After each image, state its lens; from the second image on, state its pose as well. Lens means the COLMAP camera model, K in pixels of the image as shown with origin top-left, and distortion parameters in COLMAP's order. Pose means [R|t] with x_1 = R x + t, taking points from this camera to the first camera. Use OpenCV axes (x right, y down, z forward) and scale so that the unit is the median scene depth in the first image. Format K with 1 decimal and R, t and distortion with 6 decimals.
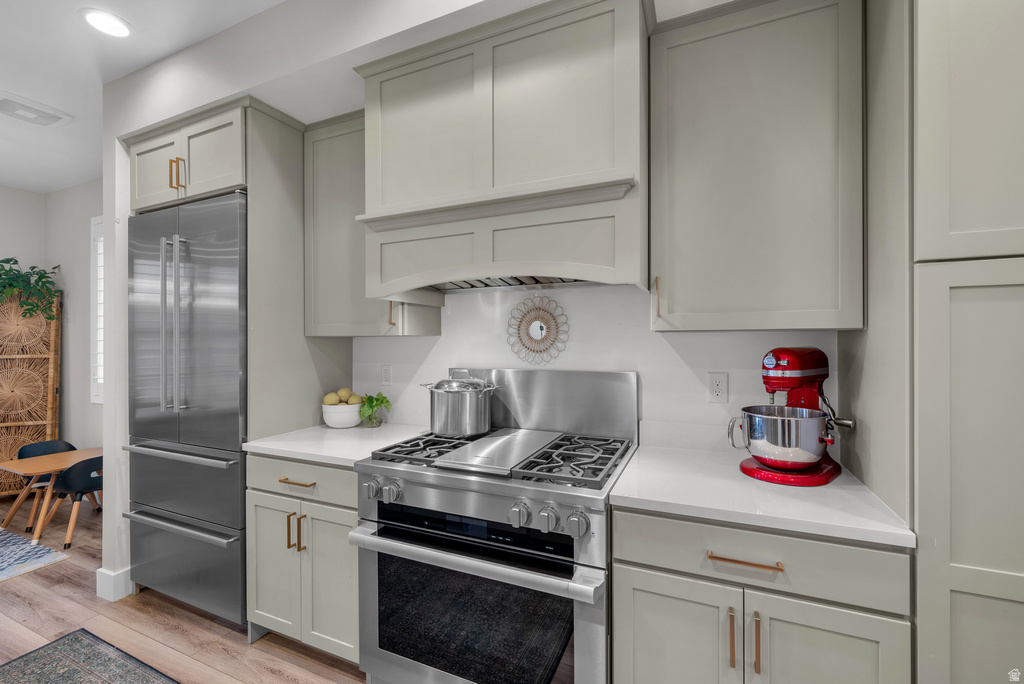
lens RADIAL K [[428.1, 0, 512.0], [0, 428.1, 342.0], [0, 0, 1]] dist [0.010106, 0.000101]
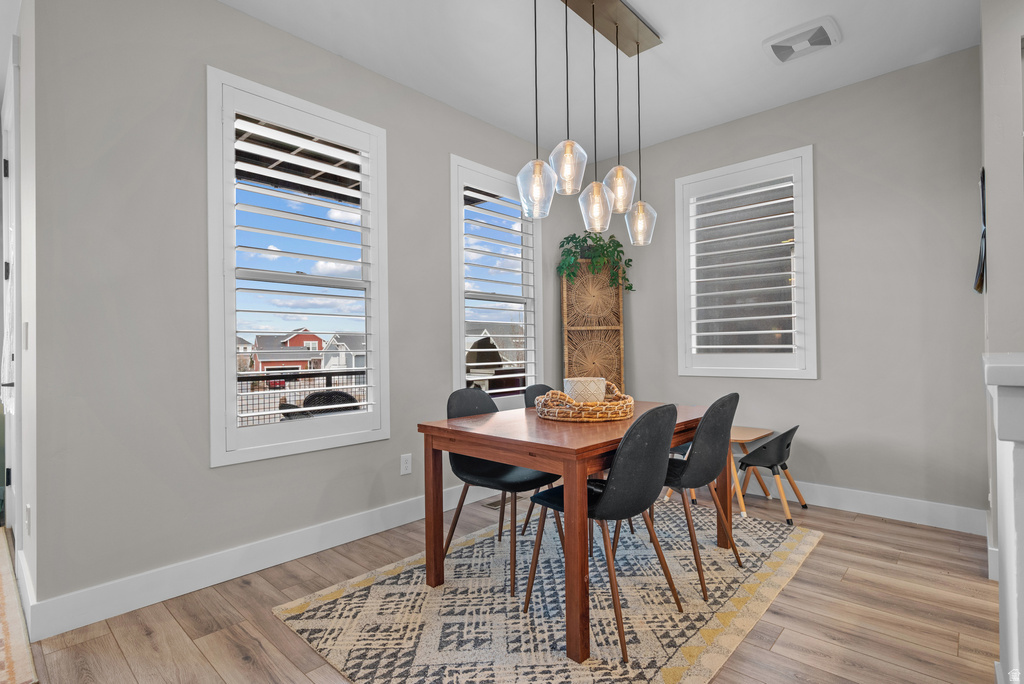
lens RADIAL K [[498.6, 0, 512.0], [0, 498.6, 342.0], [0, 0, 1]] dist [-0.000403, -0.000139]
pose [[0.946787, -0.011051, -0.321670, -1.860764], [0.008076, 0.999911, -0.010583, 0.147032], [0.321758, 0.007422, 0.946793, -0.276628]]
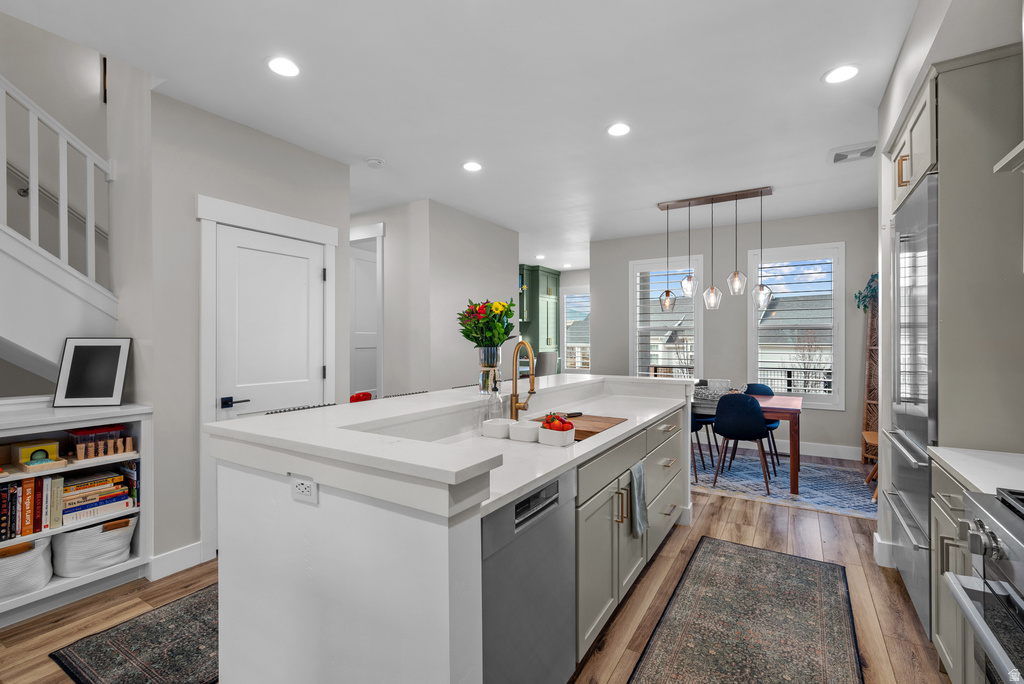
lens RADIAL K [[464.6, 0, 512.0], [0, 464.6, 342.0], [0, 0, 1]] dist [0.000641, 0.000254]
pose [[-0.138307, 0.009787, -0.990341, 0.491689], [0.008470, 0.999926, 0.008698, -0.007090], [0.990353, -0.007185, -0.138380, 0.258705]]
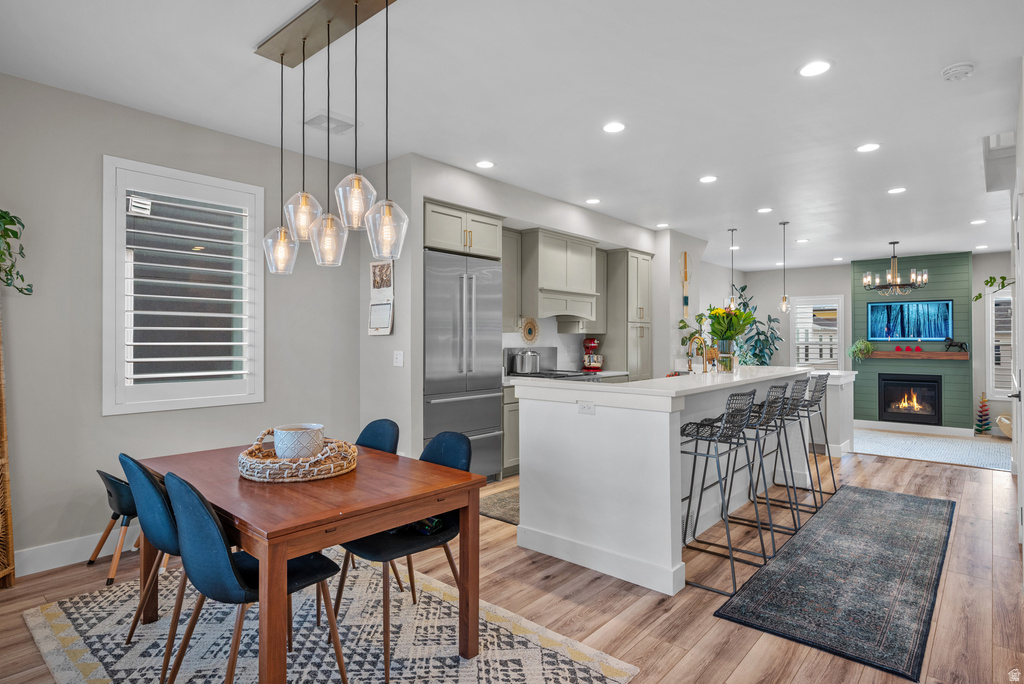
lens RADIAL K [[551.5, 0, 512.0], [0, 551.5, 342.0], [0, 0, 1]] dist [0.000830, -0.000158]
pose [[0.294228, 0.000899, 0.955735, -3.127272], [-0.007378, 0.999972, 0.001331, 0.031154], [-0.955707, -0.007443, 0.294226, 0.173007]]
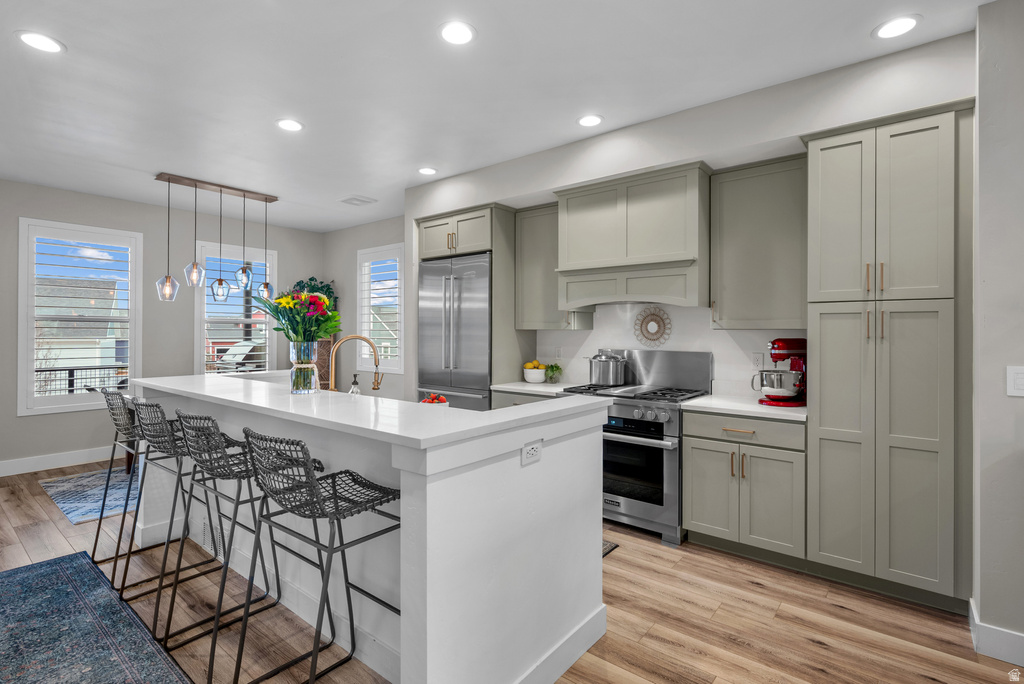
lens RADIAL K [[495.6, 0, 507.6], [0, 495.6, 324.6], [0, 0, 1]] dist [-0.002194, 0.000386]
pose [[0.963612, 0.006227, -0.267233, 0.031061], [-0.010636, 0.999830, -0.015056, -0.002424], [0.267094, 0.017350, 0.963514, -1.071022]]
